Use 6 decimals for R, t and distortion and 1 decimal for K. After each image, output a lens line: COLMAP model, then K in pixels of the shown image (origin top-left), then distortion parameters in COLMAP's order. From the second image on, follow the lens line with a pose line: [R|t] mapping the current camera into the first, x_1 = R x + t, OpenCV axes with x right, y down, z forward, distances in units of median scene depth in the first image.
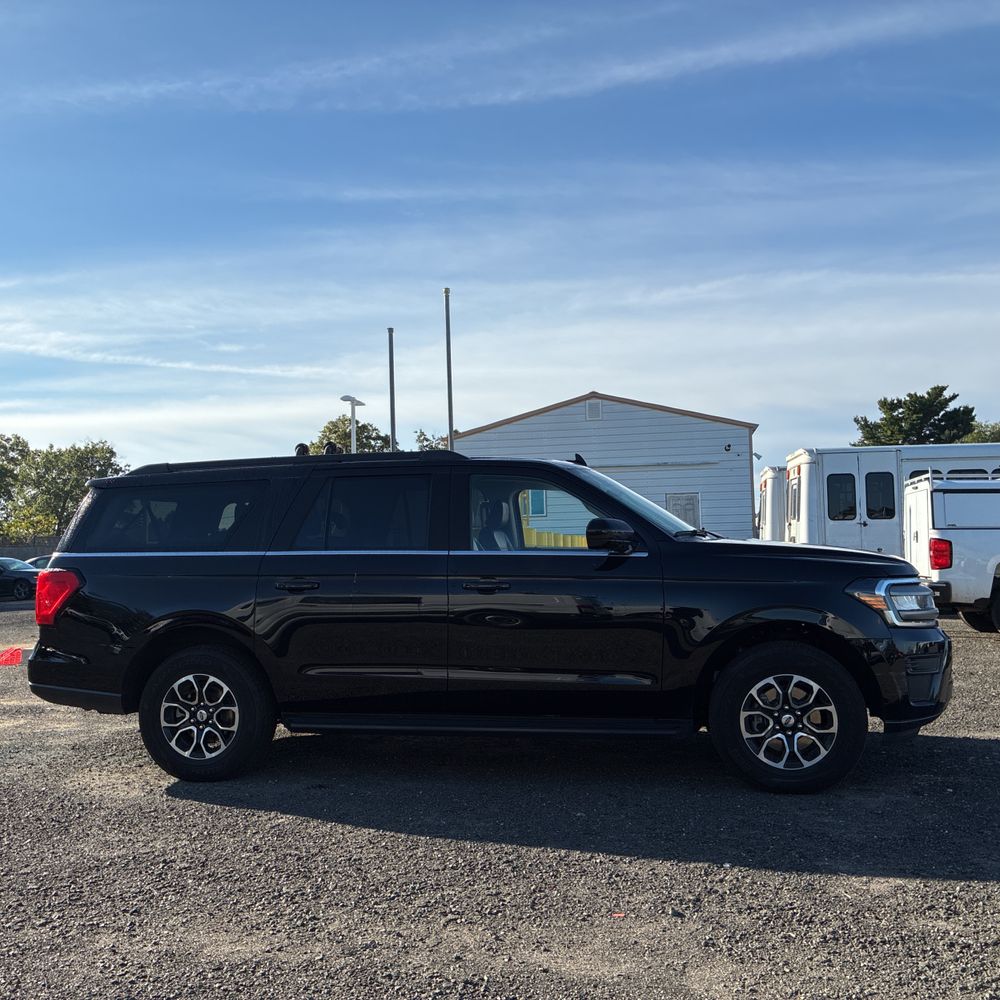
lens RADIAL K [[1012.5, 0, 502.9], [0, 1012.5, 496.1], [0, 0, 1]] dist [0.025374, 0.000000]
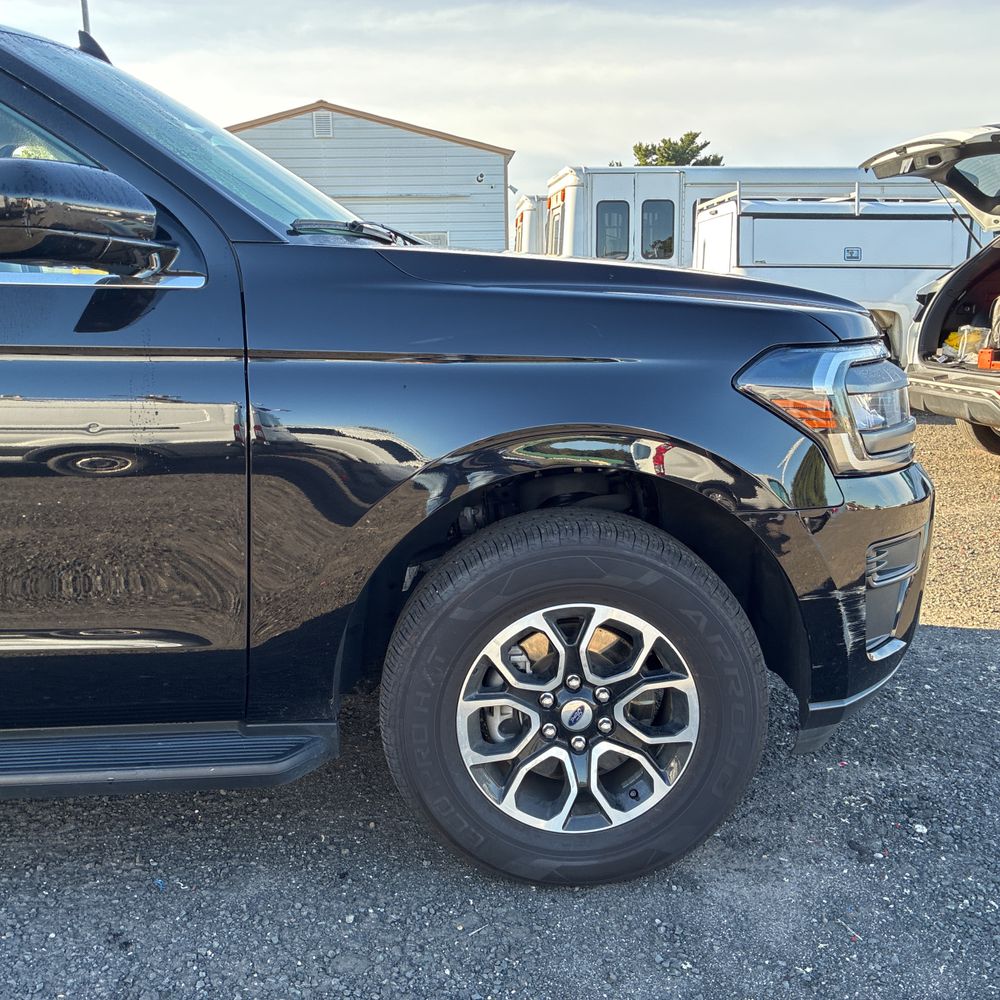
lens RADIAL K [[1012.5, 0, 491.1], [0, 1012.5, 477.9], [0, 0, 1]] dist [0.025374, 0.000000]
pose [[0.974511, -0.033144, 0.221878, 0.064535], [-0.017605, 0.974678, 0.222920, 0.017806], [-0.223648, -0.221145, 0.949250, 0.257282]]
